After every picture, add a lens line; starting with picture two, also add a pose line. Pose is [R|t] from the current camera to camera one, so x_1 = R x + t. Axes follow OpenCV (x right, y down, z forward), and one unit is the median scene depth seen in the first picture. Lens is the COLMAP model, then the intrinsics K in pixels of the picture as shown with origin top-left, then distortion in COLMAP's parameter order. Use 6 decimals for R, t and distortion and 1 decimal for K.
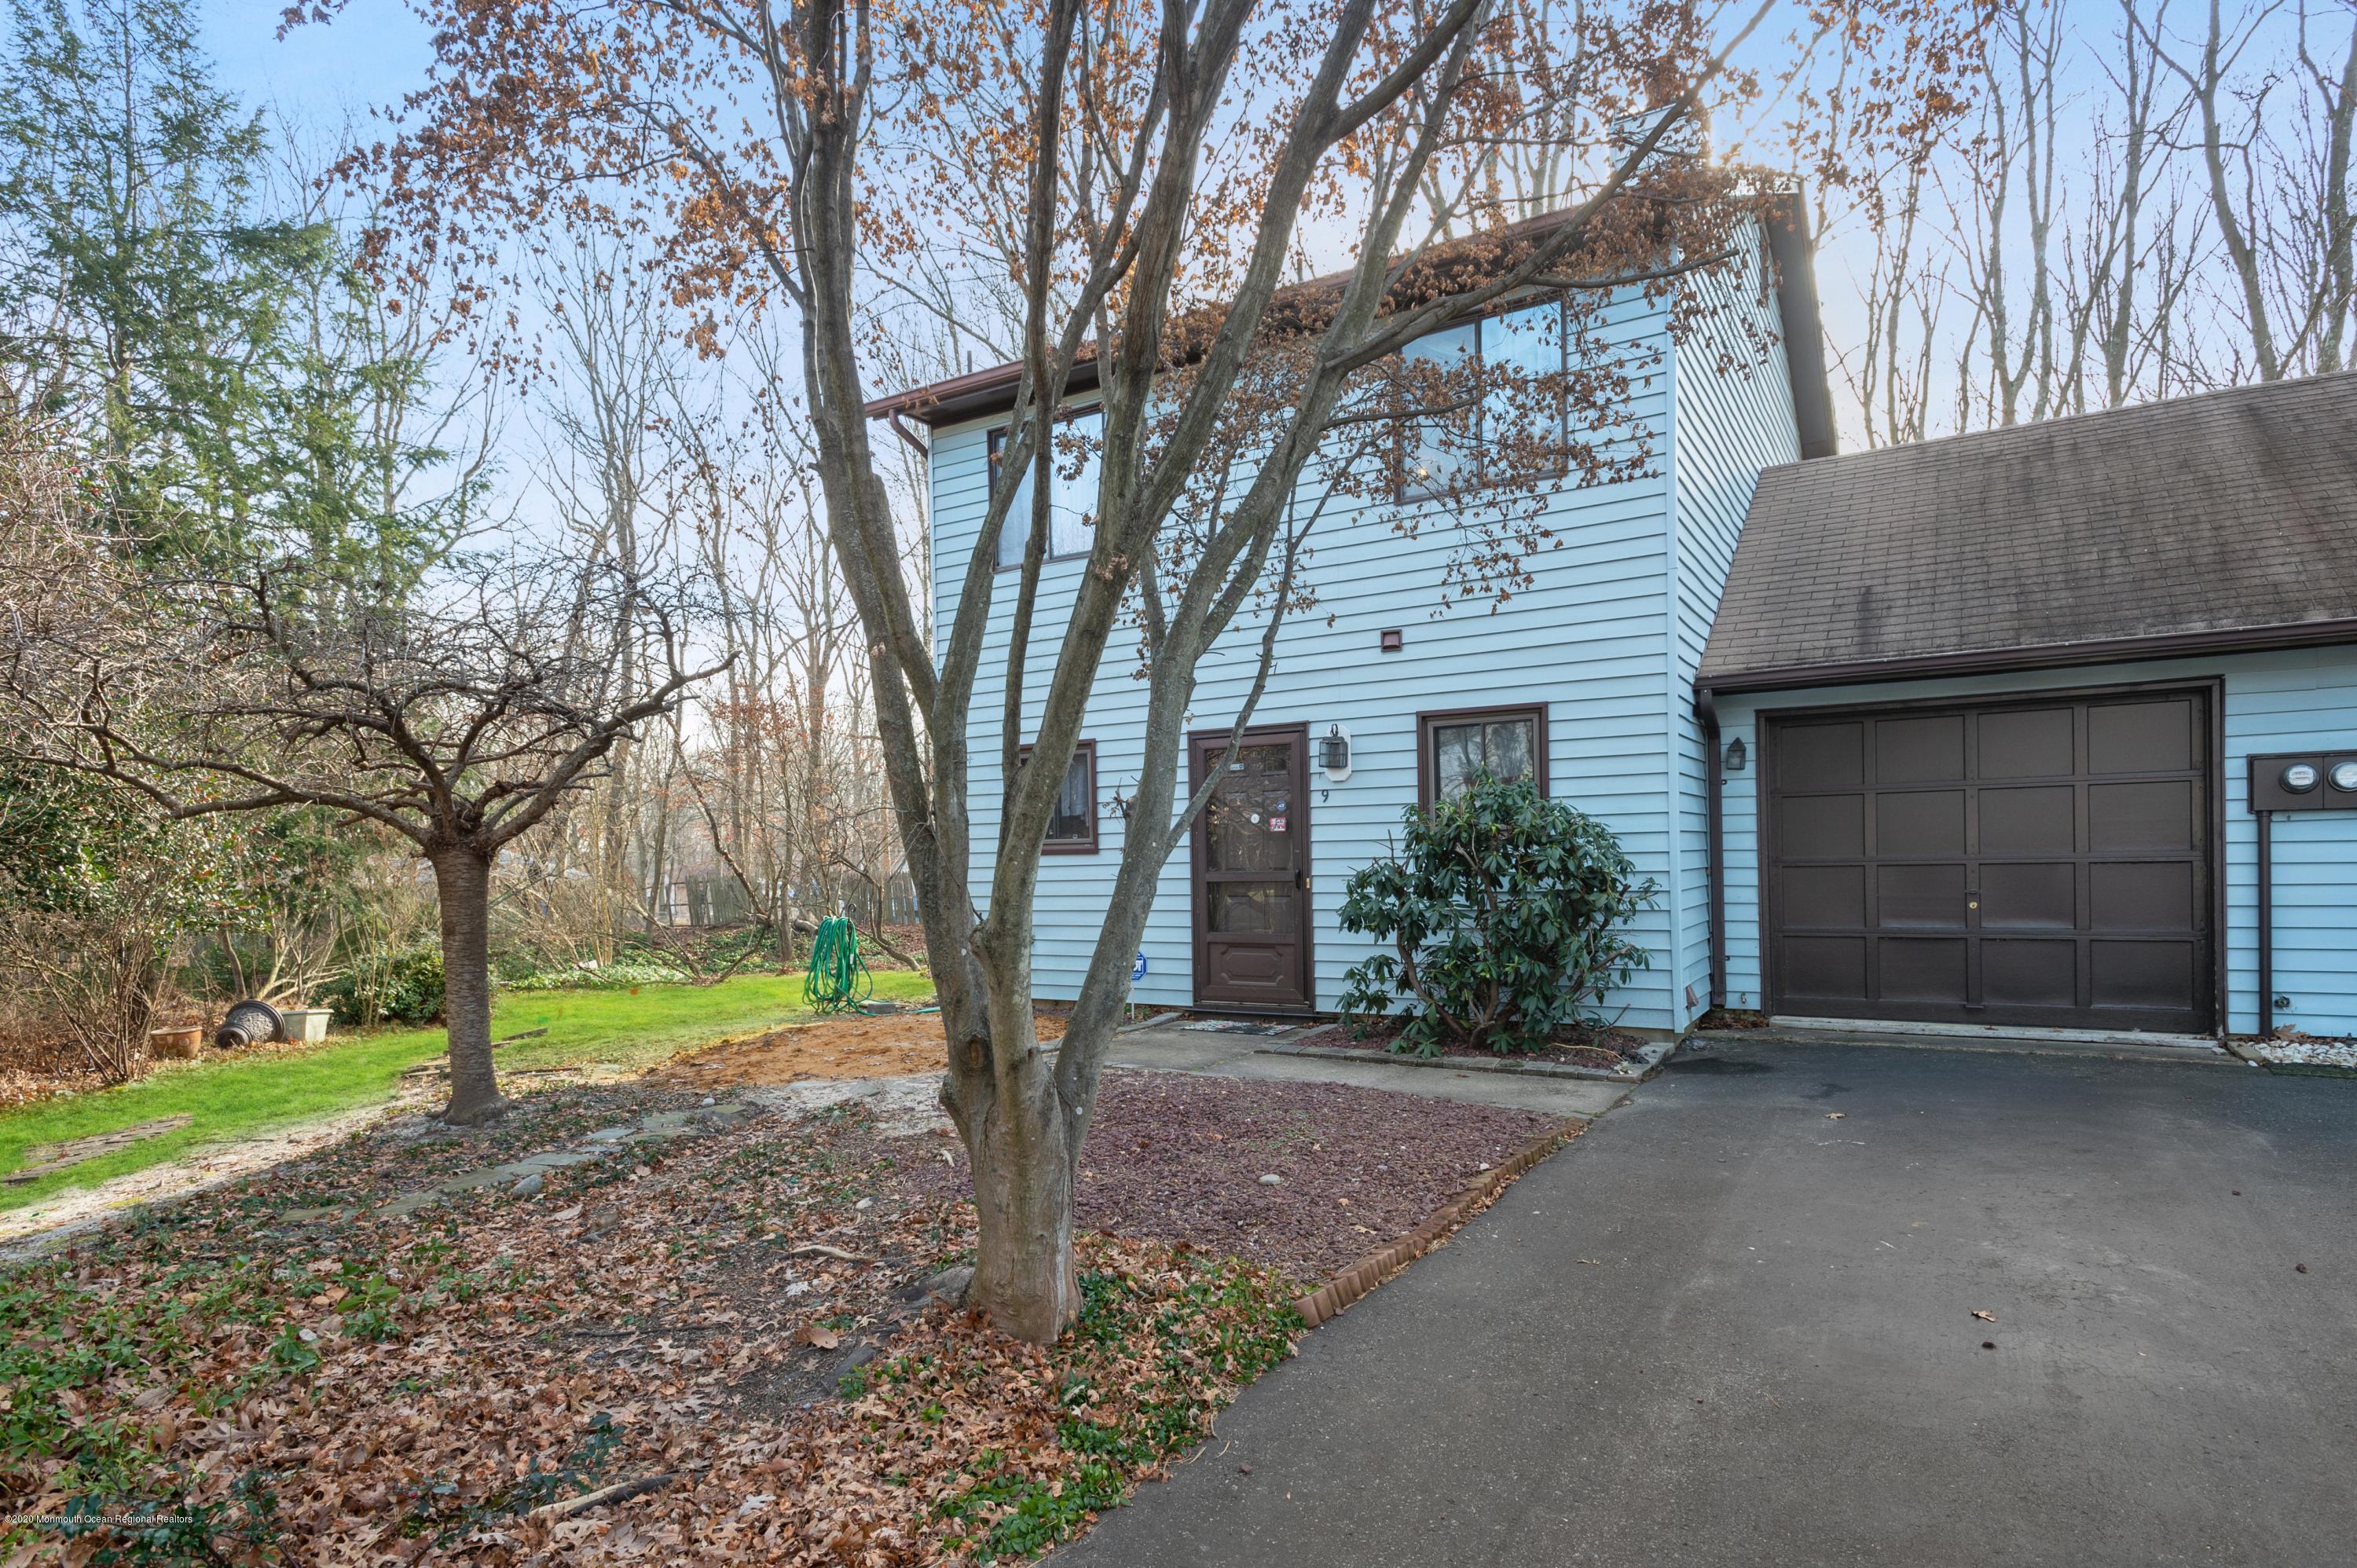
lens RADIAL K [[1299.9, 0, 1179.7], [0, 1299.9, 822.4], [0, 0, 1]] dist [0.004989, 0.000702]
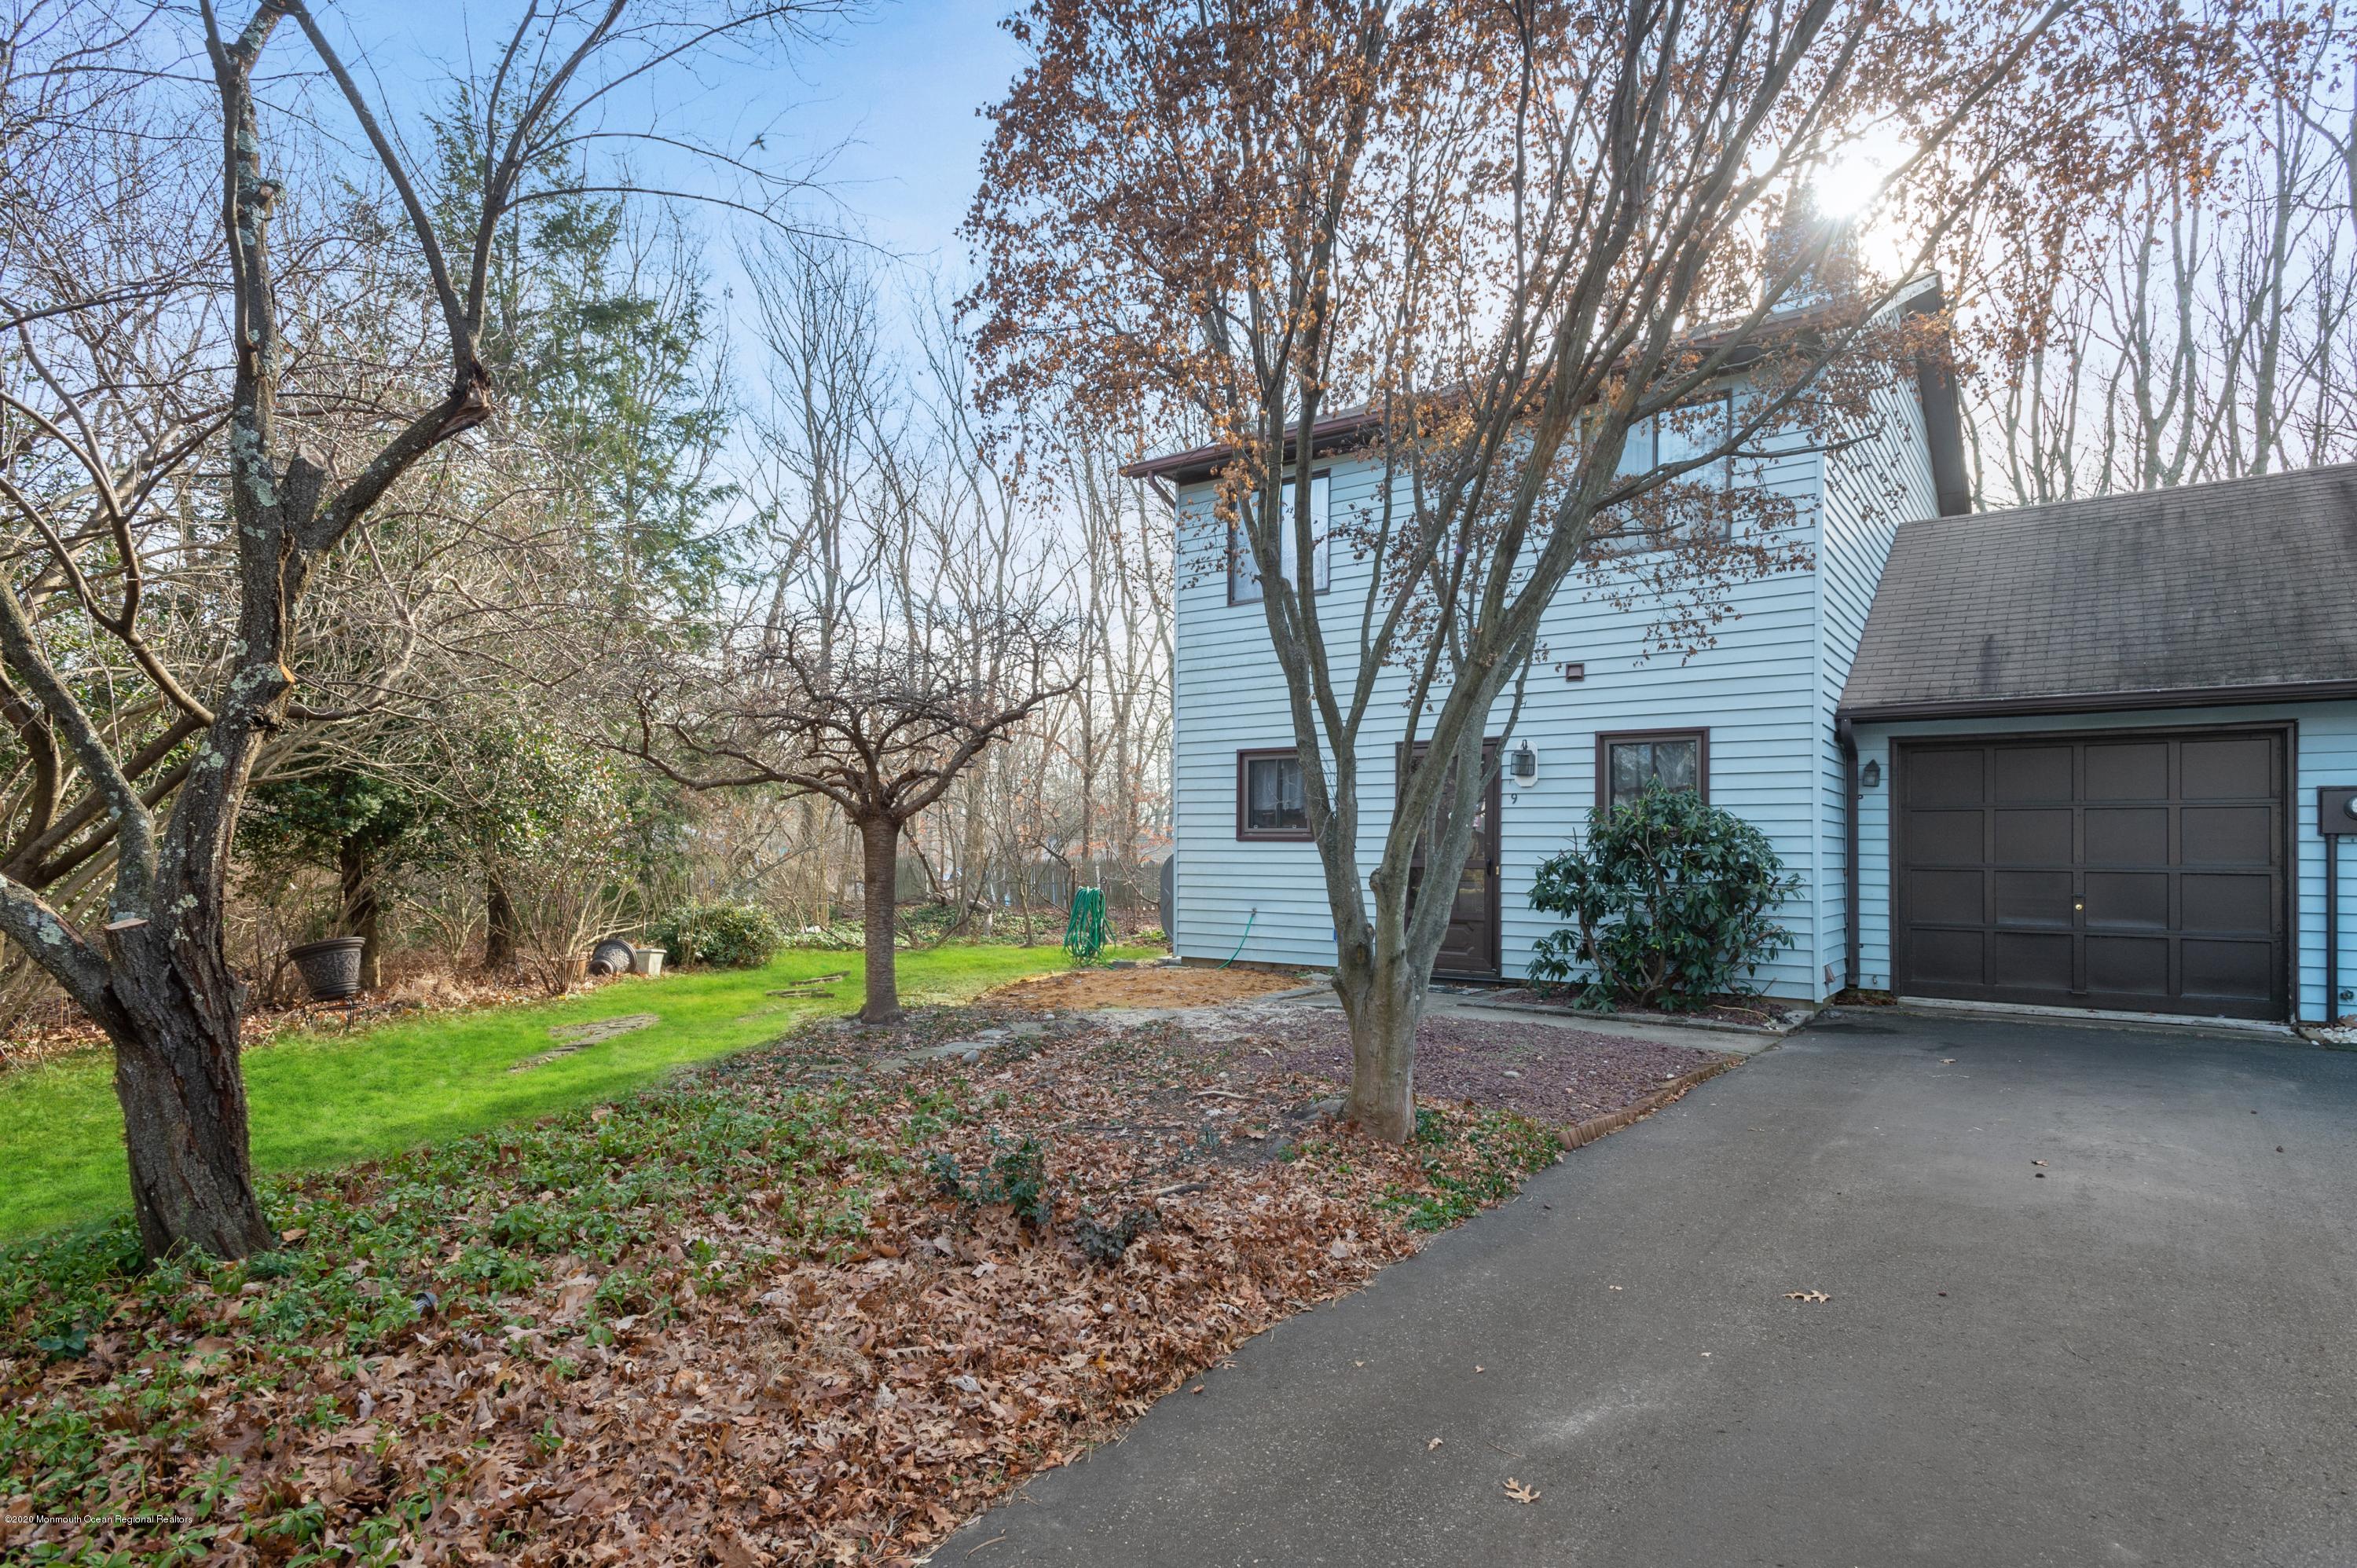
lens RADIAL K [[1270.6, 0, 1178.5], [0, 1270.6, 784.0], [0, 0, 1]] dist [0.002042, -0.002055]
pose [[0.995025, 0.028119, -0.095580, -0.099759], [-0.030884, 0.999142, -0.027577, 0.009364], [0.094723, 0.030392, 0.995040, -0.235836]]
